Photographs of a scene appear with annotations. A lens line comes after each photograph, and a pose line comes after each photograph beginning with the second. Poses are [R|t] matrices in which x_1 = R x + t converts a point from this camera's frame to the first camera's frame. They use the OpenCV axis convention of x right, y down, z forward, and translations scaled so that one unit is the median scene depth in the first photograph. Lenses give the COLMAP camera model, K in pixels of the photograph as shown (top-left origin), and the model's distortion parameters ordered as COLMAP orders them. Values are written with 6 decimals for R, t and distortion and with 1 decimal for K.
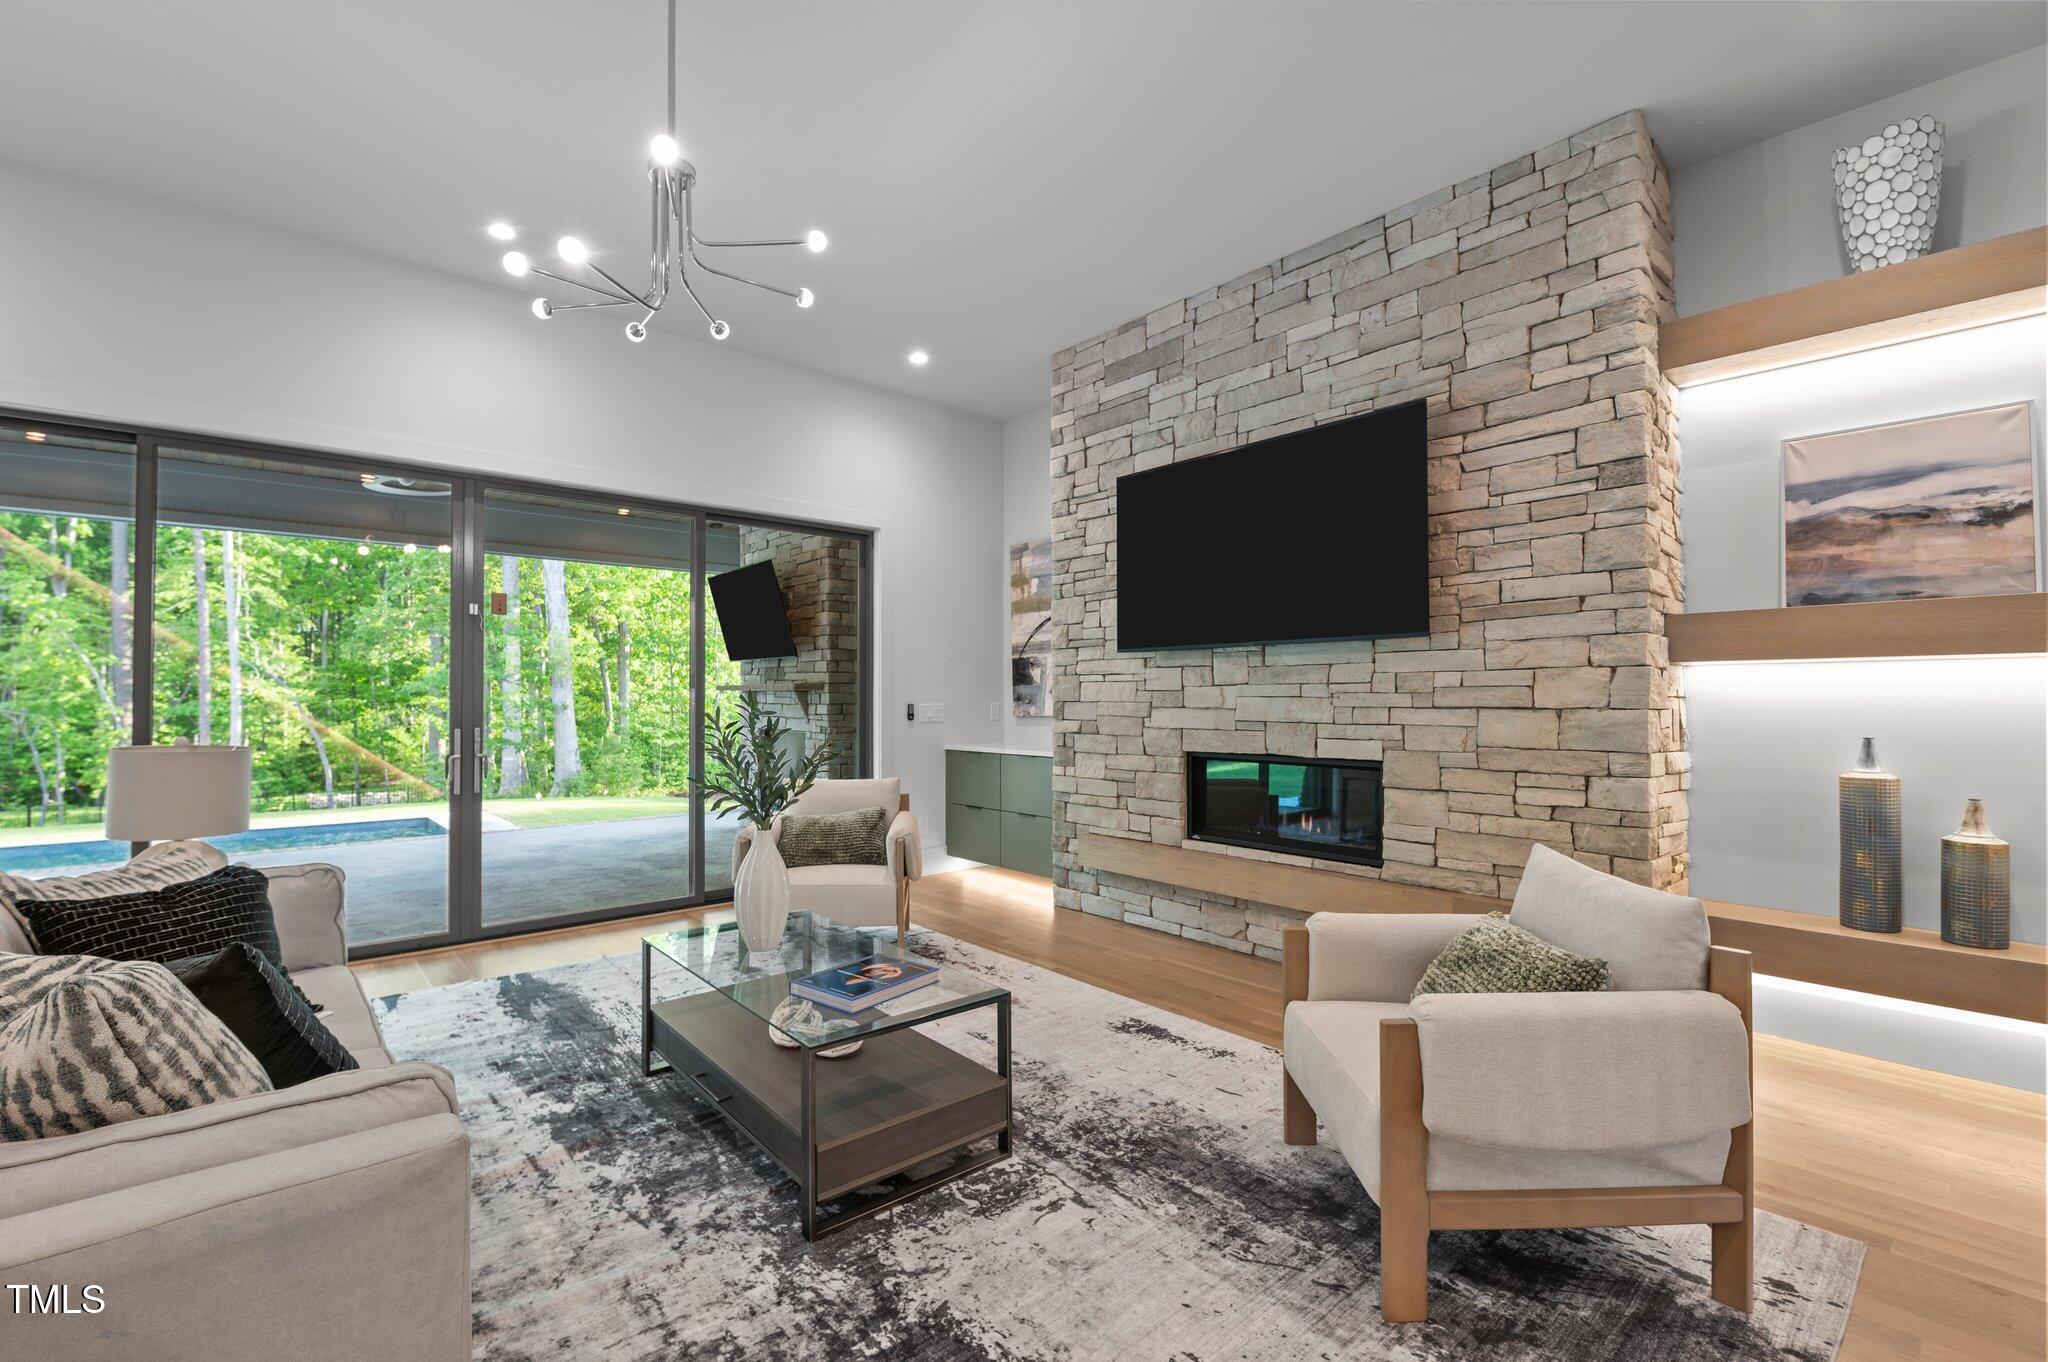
lens RADIAL K [[890.4, 0, 1020.4], [0, 890.4, 686.9], [0, 0, 1]] dist [-0.007273, -0.005416]
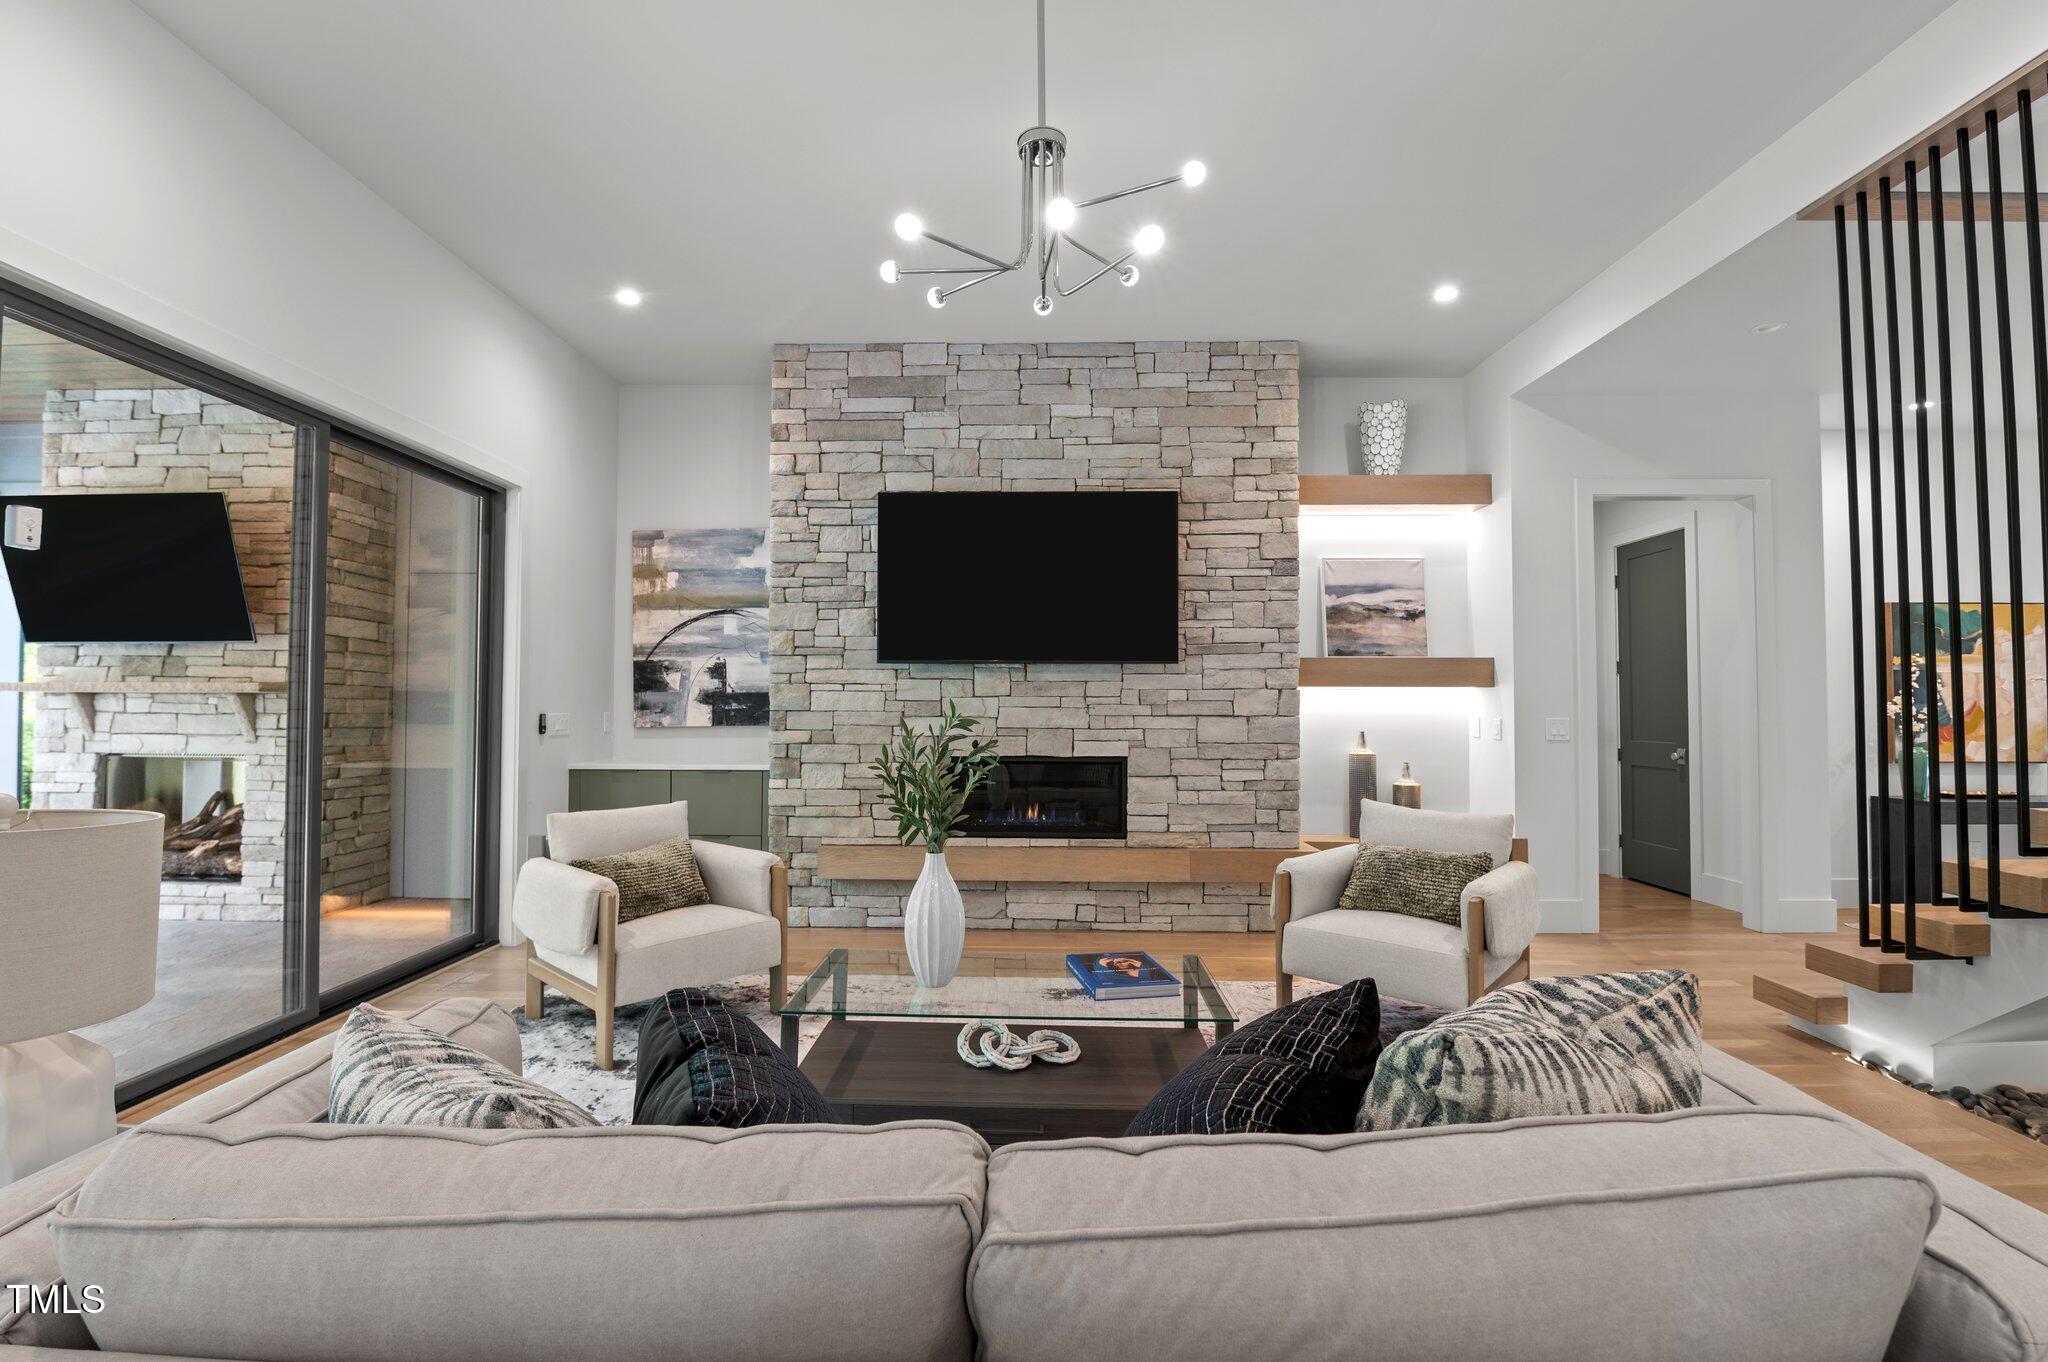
lens RADIAL K [[890.4, 0, 1027.9], [0, 890.4, 690.5], [0, 0, 1]] dist [-0.007273, -0.005416]
pose [[0.666506, 0.015726, 0.745334, -0.650009], [-0.013231, 0.999870, -0.009265, -0.000060], [-0.745382, -0.003686, 0.666627, 0.226715]]
